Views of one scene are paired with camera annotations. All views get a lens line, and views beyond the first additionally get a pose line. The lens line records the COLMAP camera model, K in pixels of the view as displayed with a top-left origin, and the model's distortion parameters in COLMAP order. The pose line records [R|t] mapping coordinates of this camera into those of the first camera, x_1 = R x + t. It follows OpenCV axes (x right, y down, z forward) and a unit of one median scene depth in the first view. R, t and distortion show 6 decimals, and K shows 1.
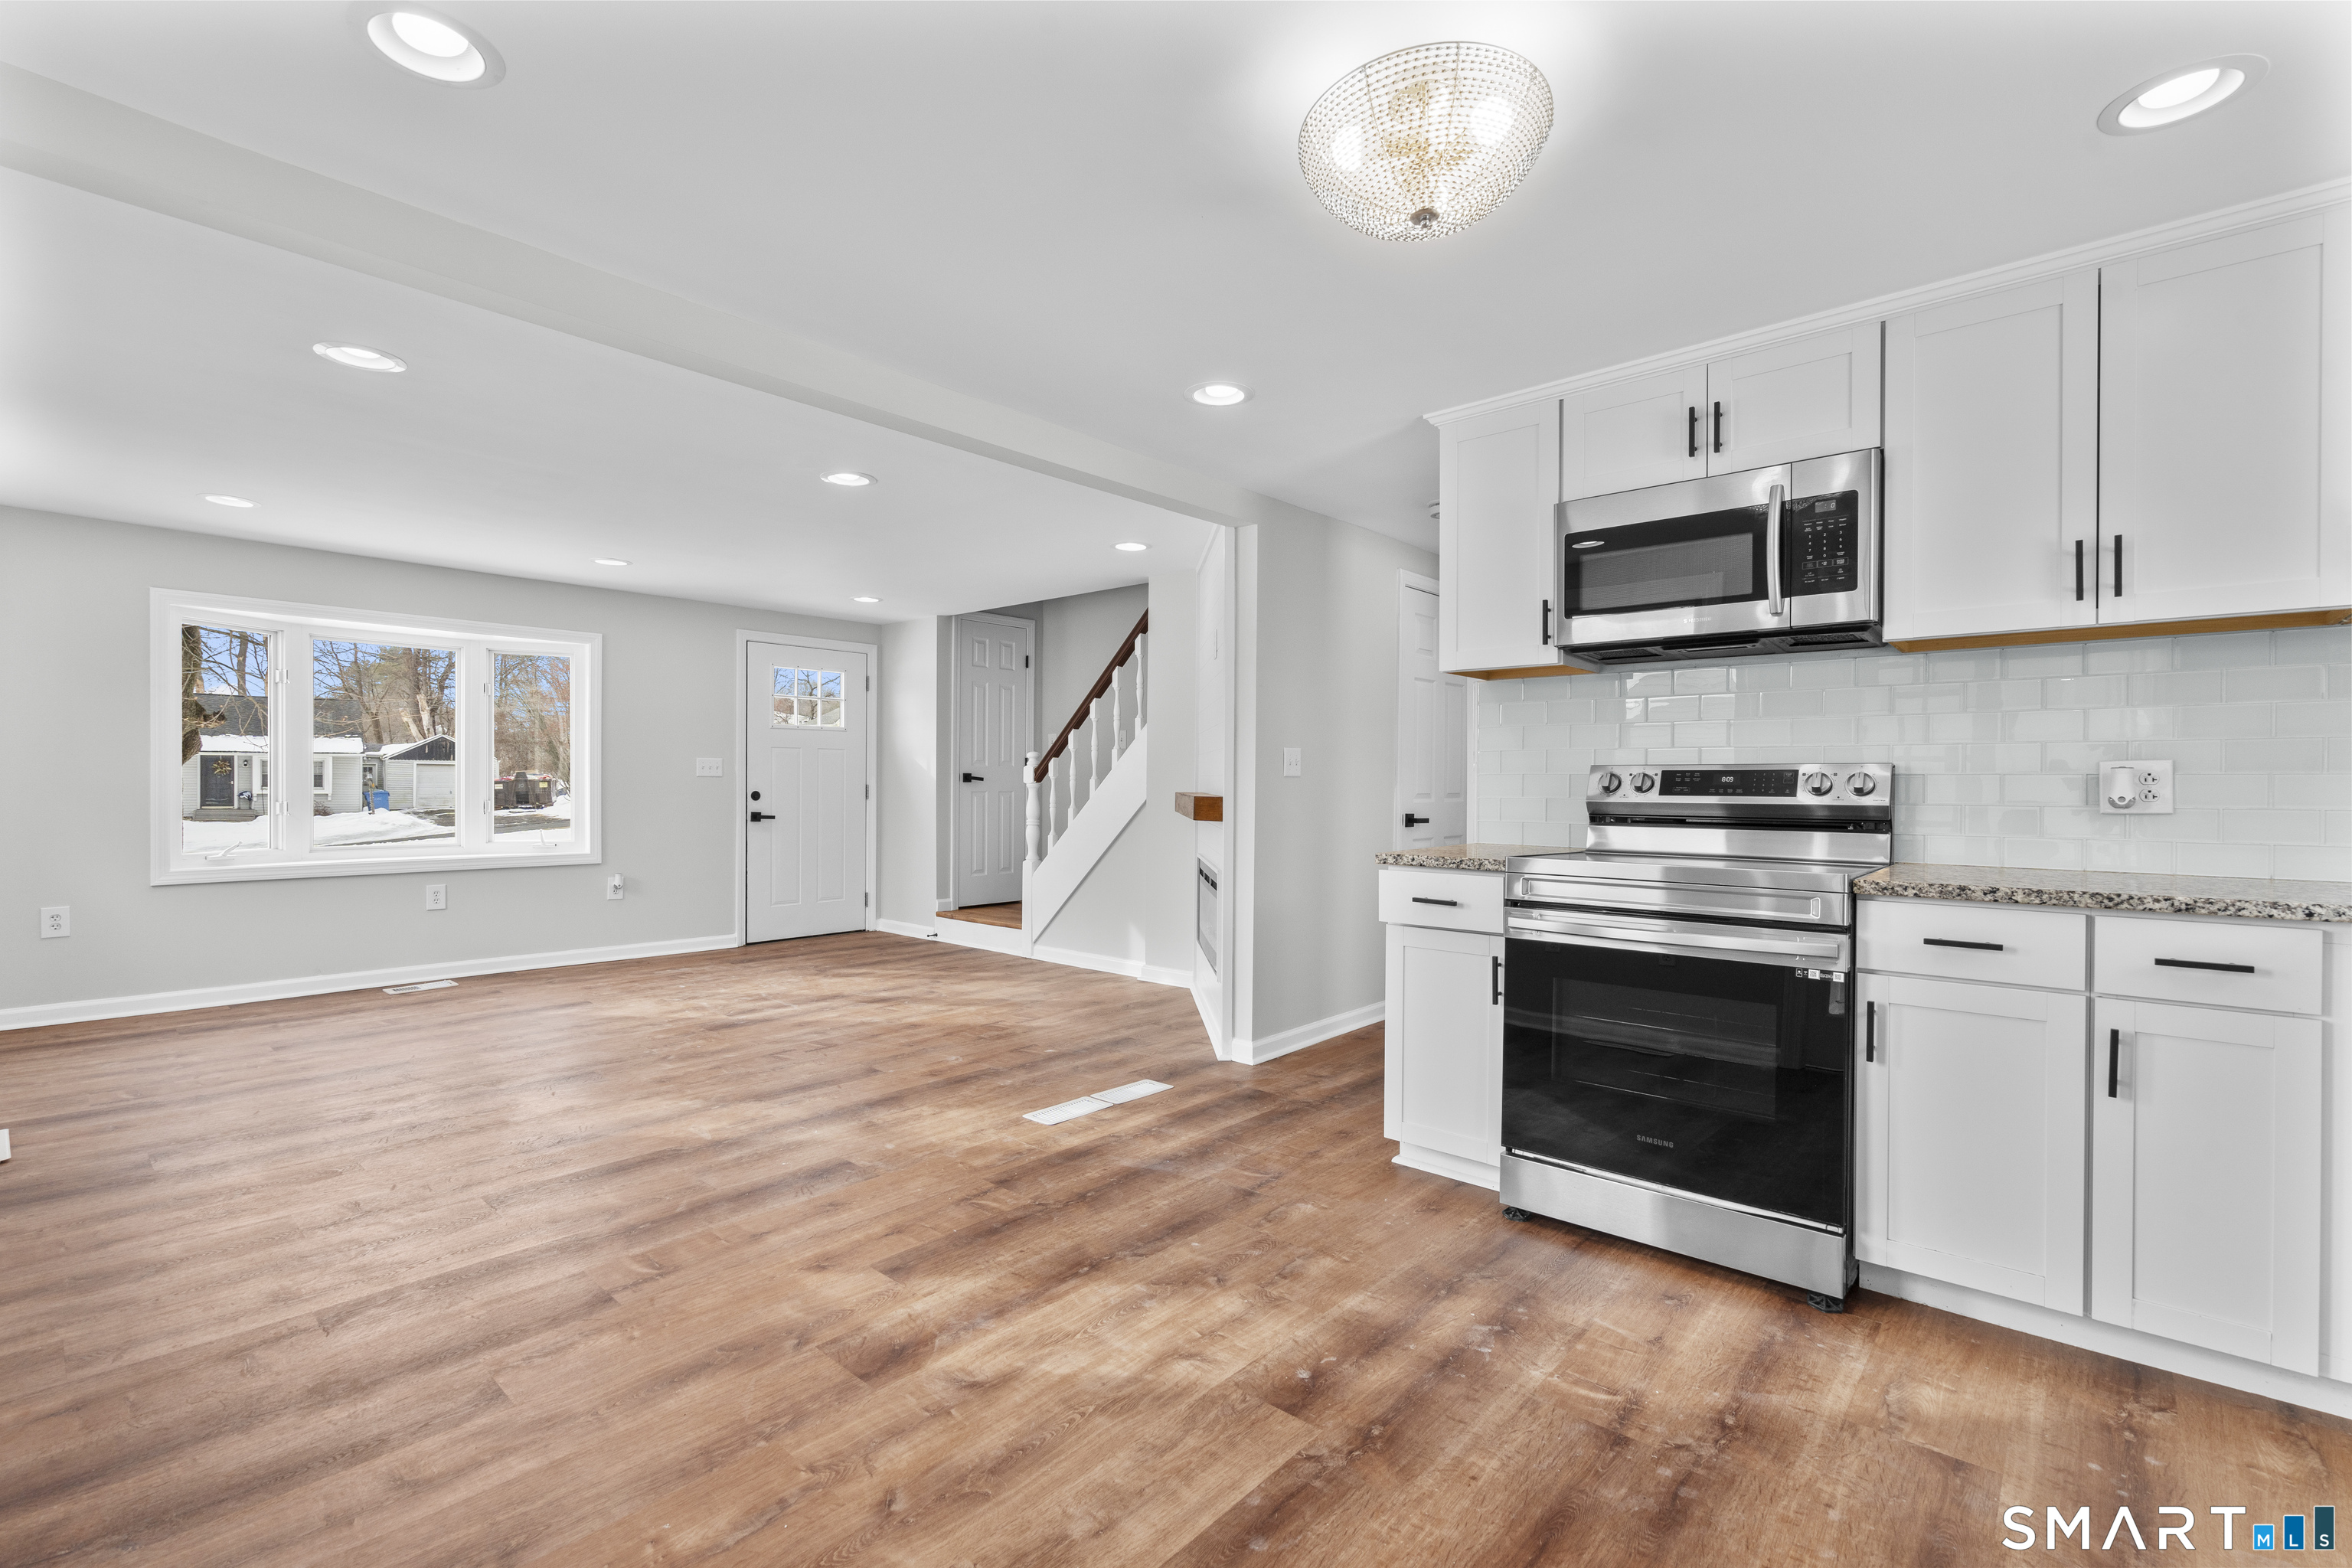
lens RADIAL K [[1047.9, 0, 1169.4], [0, 1047.9, 790.3], [0, 0, 1]] dist [-0.009369, 0.004285]
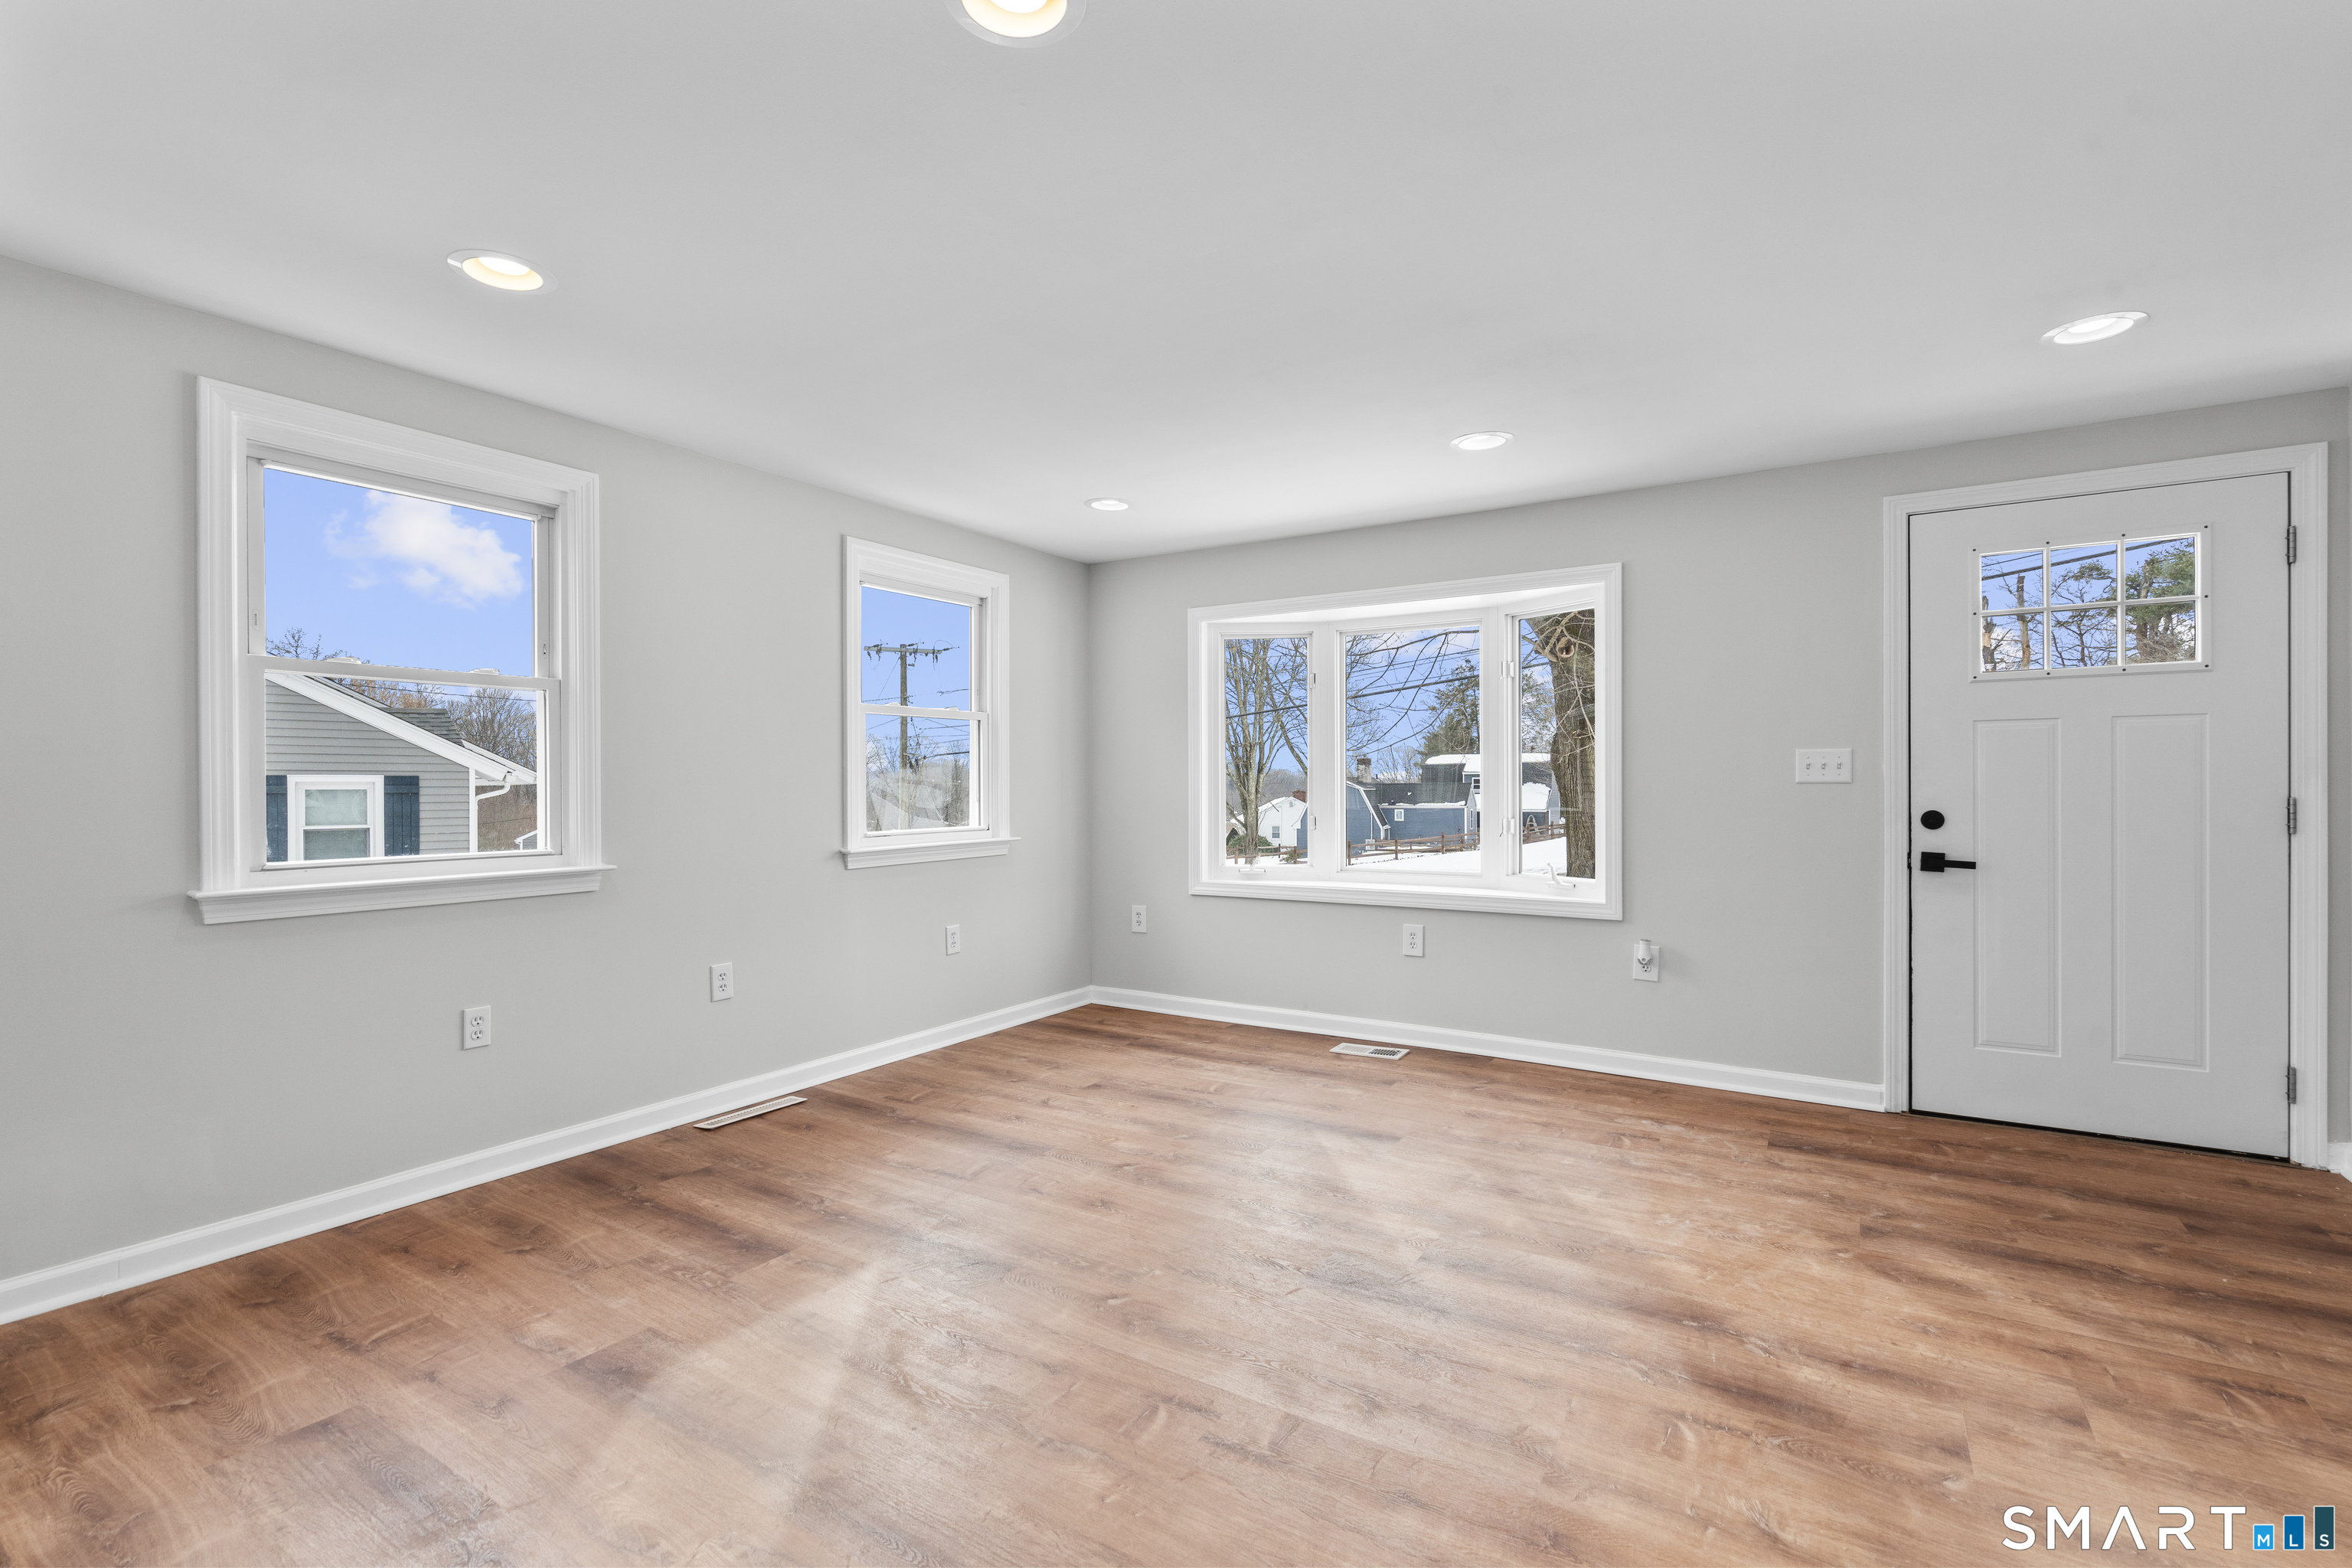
lens RADIAL K [[1047.9, 0, 1169.4], [0, 1047.9, 790.3], [0, 0, 1]] dist [-0.009369, 0.004285]
pose [[0.157690, -0.003500, -0.987482, 0.073670], [-0.004049, 0.999983, -0.004191, -0.009922], [0.987480, 0.004659, 0.157673, 1.023678]]
